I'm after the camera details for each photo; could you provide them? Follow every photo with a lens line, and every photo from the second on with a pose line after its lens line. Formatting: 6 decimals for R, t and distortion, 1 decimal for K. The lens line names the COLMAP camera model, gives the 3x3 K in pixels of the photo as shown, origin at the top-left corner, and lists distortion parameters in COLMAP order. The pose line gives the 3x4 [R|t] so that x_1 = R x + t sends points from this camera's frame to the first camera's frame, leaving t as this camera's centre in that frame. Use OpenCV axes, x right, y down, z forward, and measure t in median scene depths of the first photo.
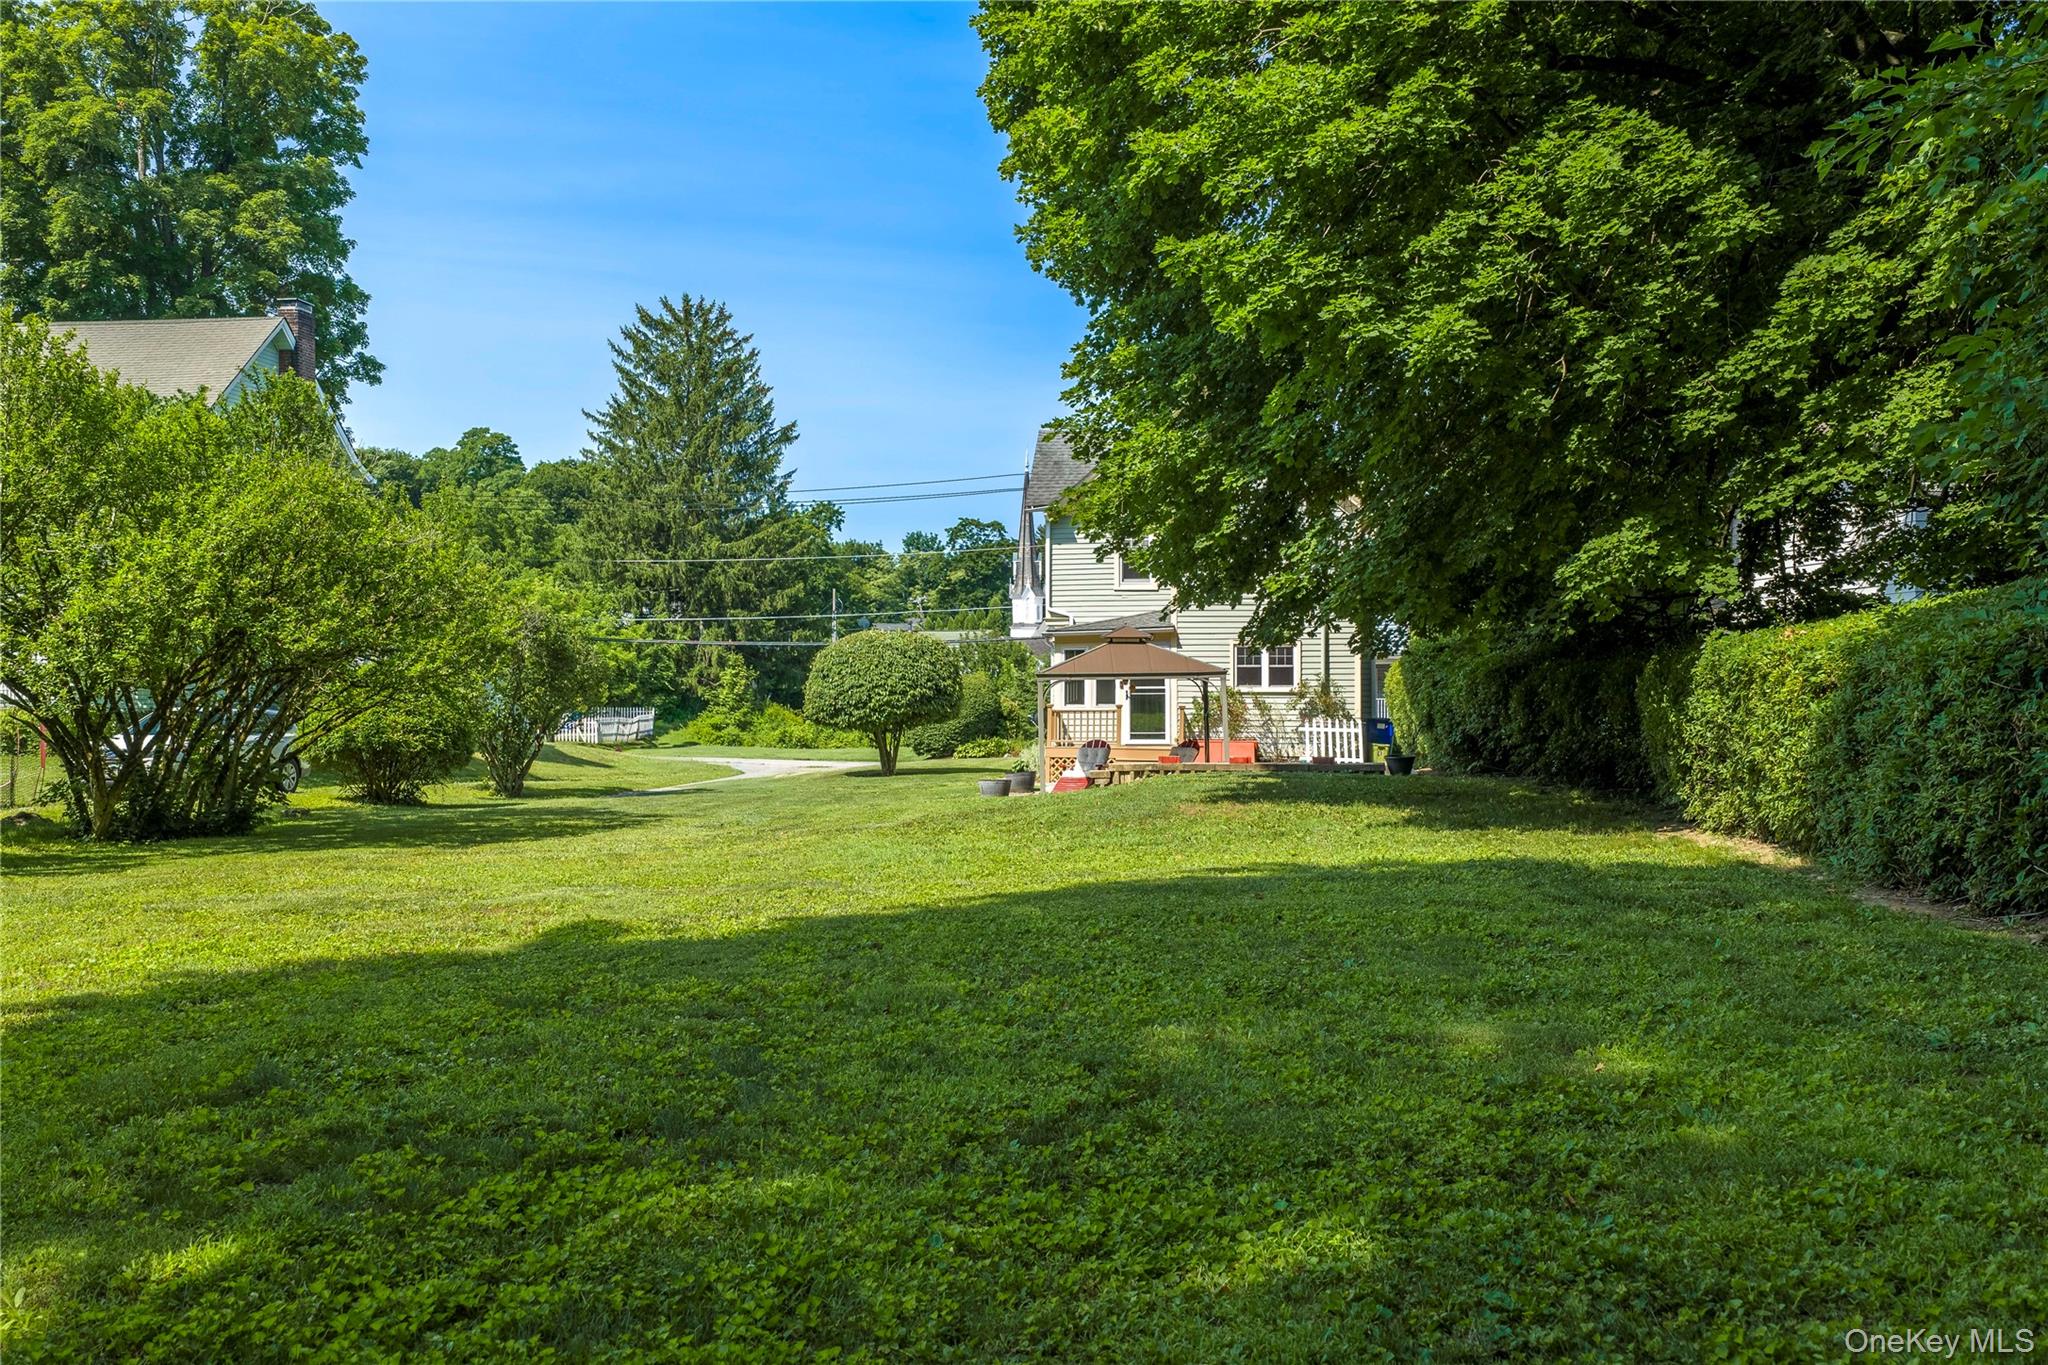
lens RADIAL K [[1679.5, 0, 996.3], [0, 1679.5, 667.6], [0, 0, 1]] dist [0.006371, -0.001850]
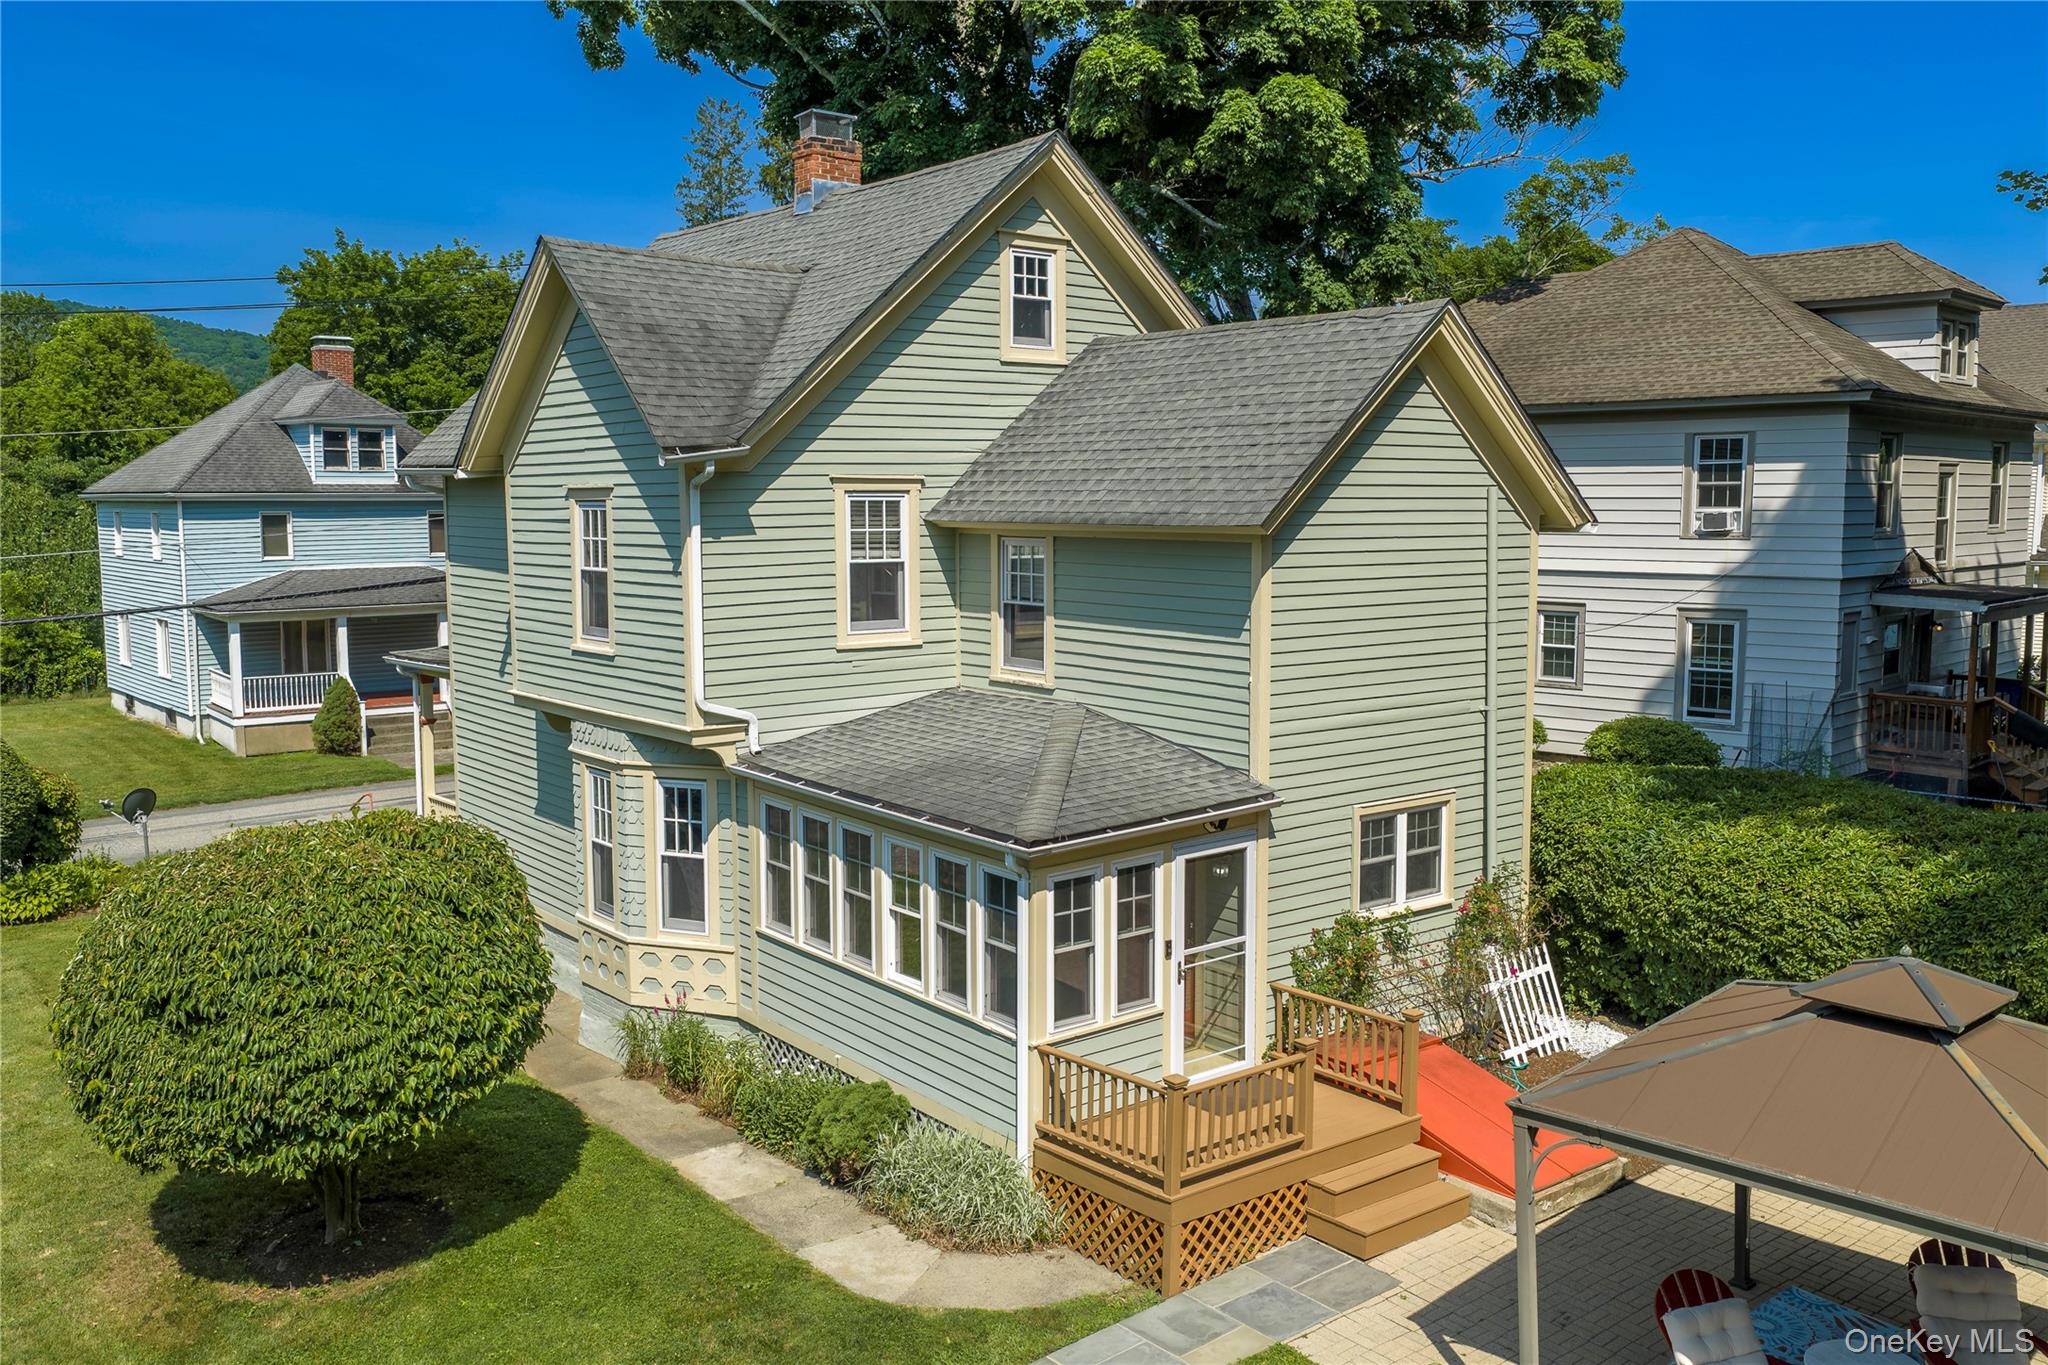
lens RADIAL K [[1679.5, 0, 996.3], [0, 1679.5, 667.6], [0, 0, 1]] dist [0.006371, -0.001850]
pose [[0.699999, -0.074291, 0.710269, -0.081574], [0.001044, 0.994680, 0.103010, -0.034181], [-0.714143, -0.071365, 0.696352, 0.268668]]
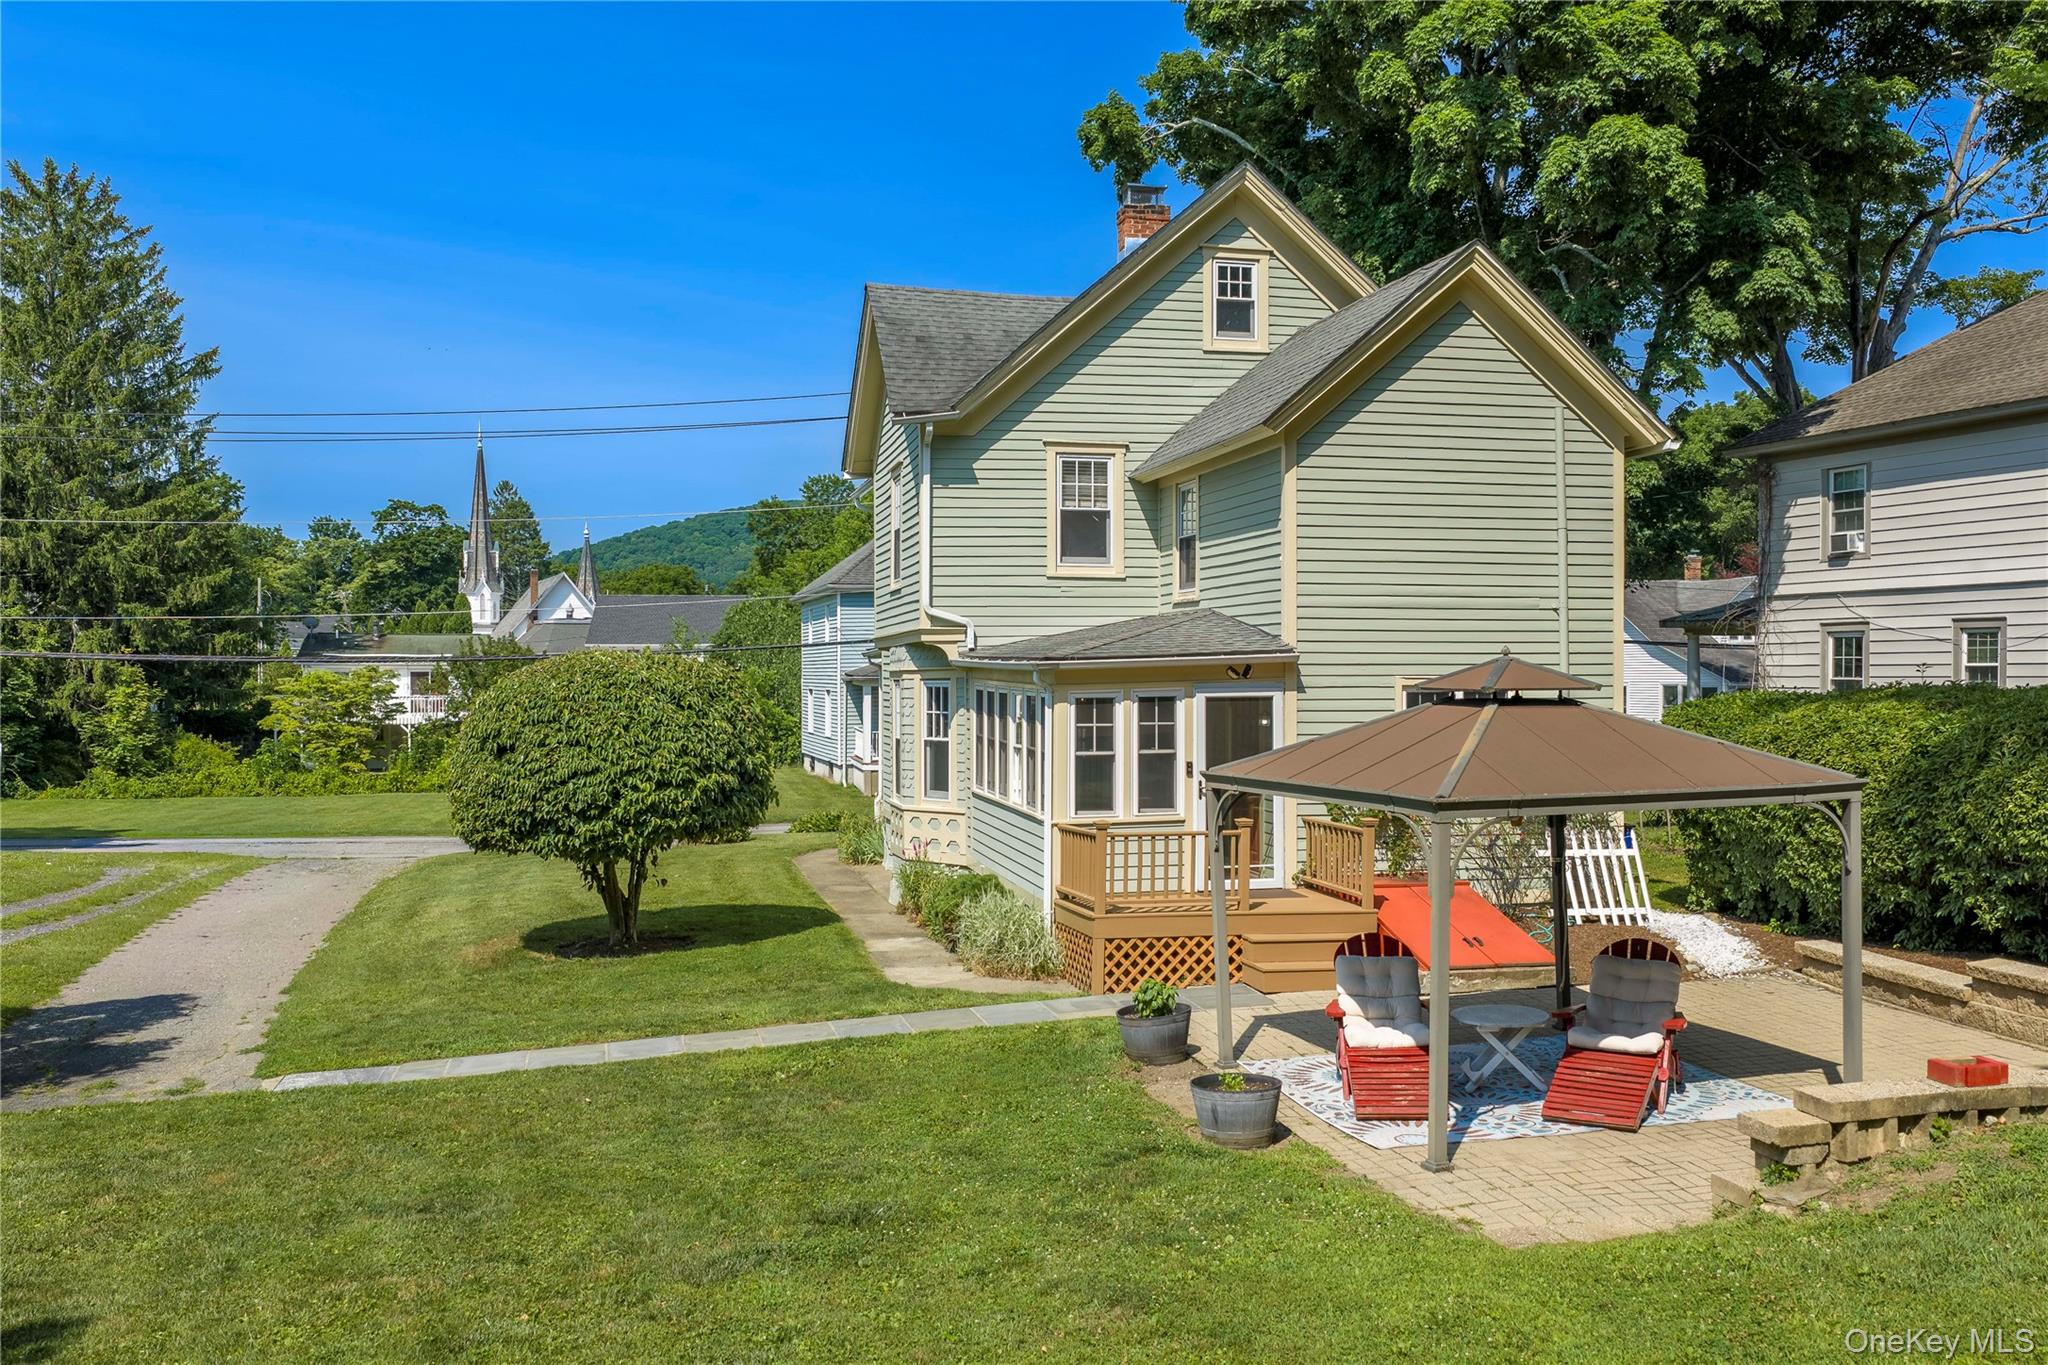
lens RADIAL K [[1669.4, 0, 1024.0], [0, 1669.4, 682.5], [0, 0, 1]] dist [0.028269, -0.072591]
pose [[0.935663, -0.003209, 0.352881, -0.050483], [0.000225, 0.999964, 0.008495, -0.006752], [-0.352896, -0.007868, 0.935630, 0.199158]]
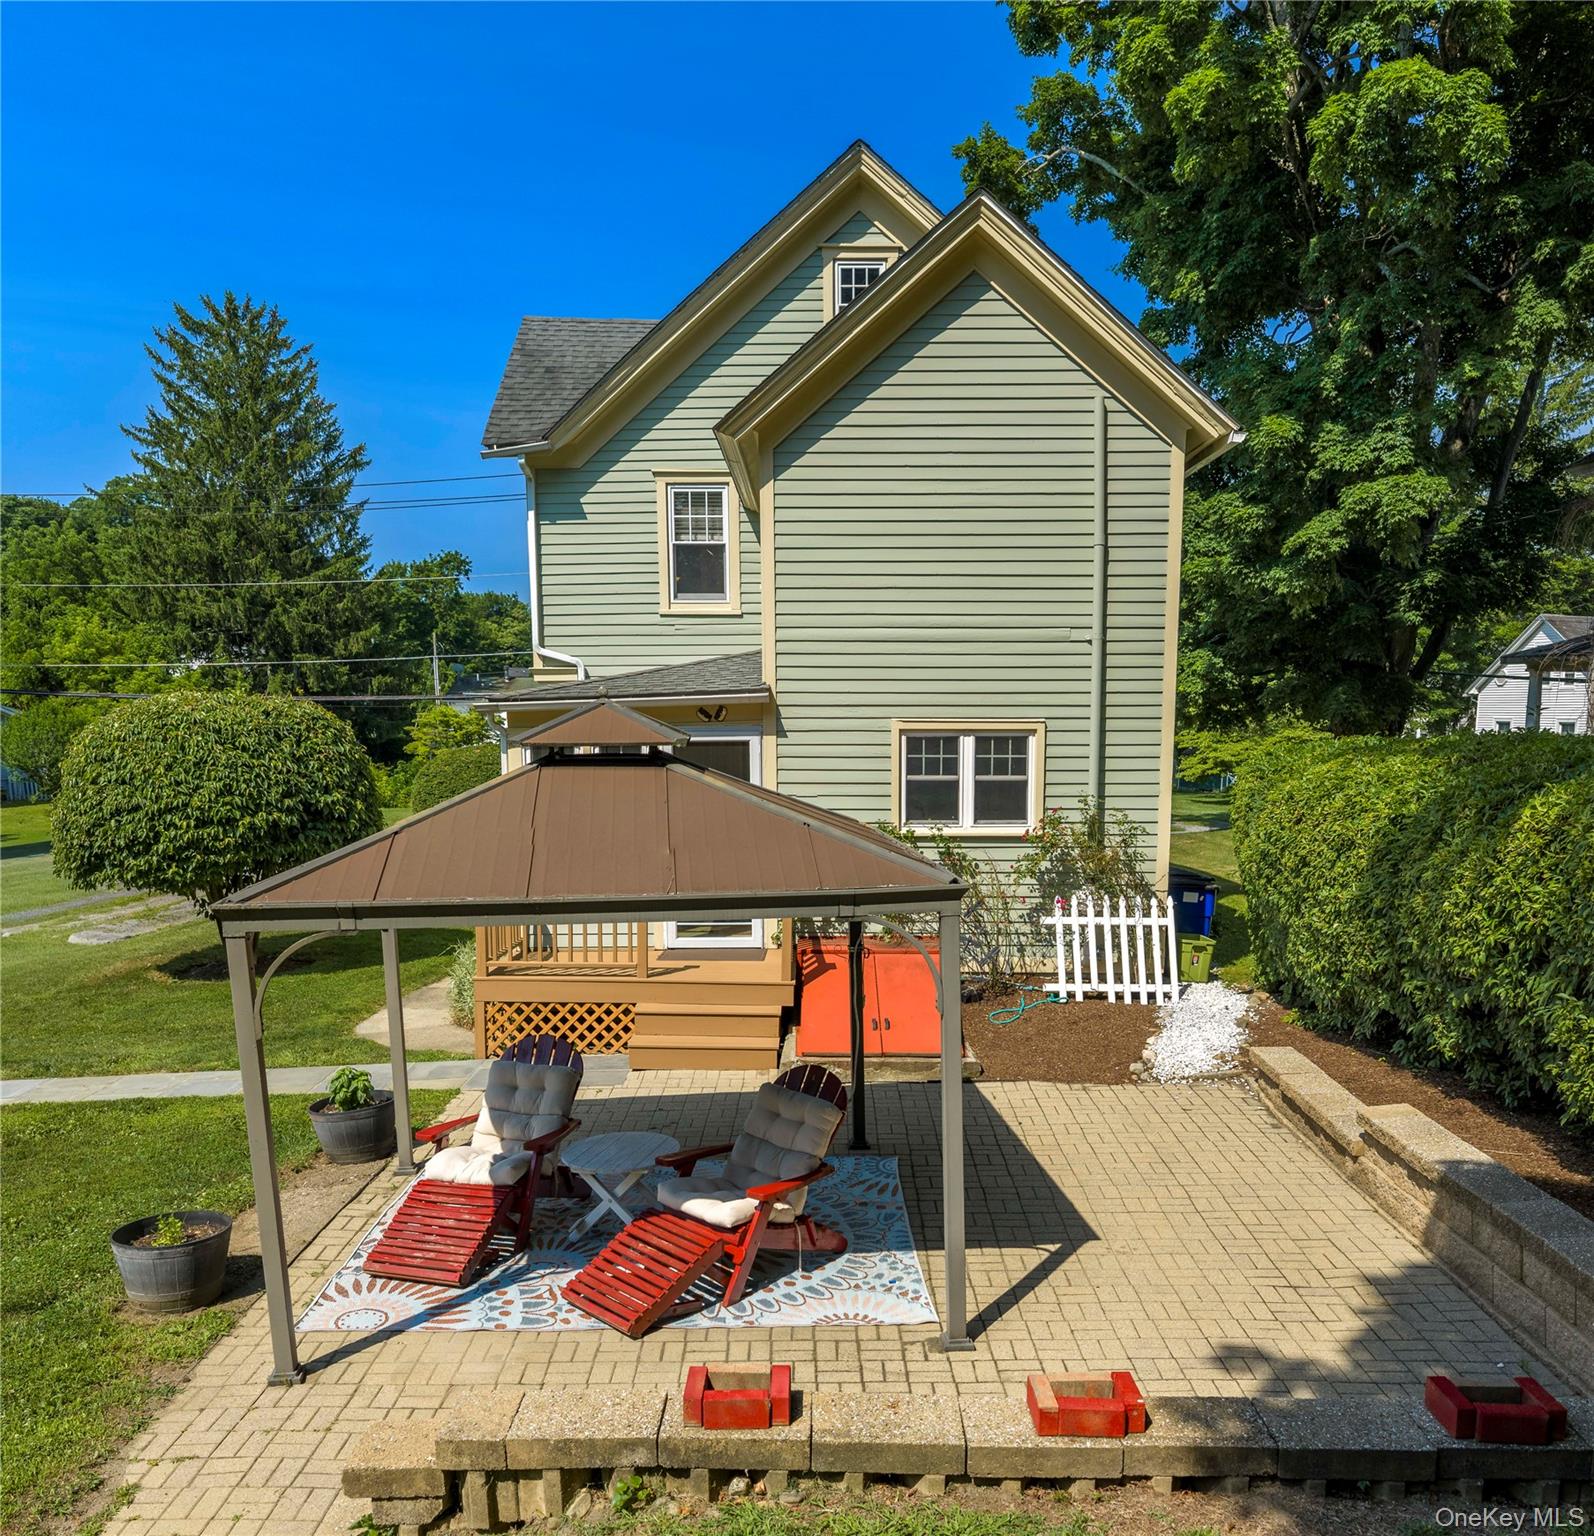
lens RADIAL K [[1334.5, 0, 799.5], [0, 1334.5, 930.5], [0, 0, 1]] dist [-0.003719, 0.007804]
pose [[0.992568, -0.020744, 0.119912, 0.024447], [0.000324, 0.985812, 0.167853, -0.007403], [-0.121693, -0.166566, 0.978492, 0.224306]]
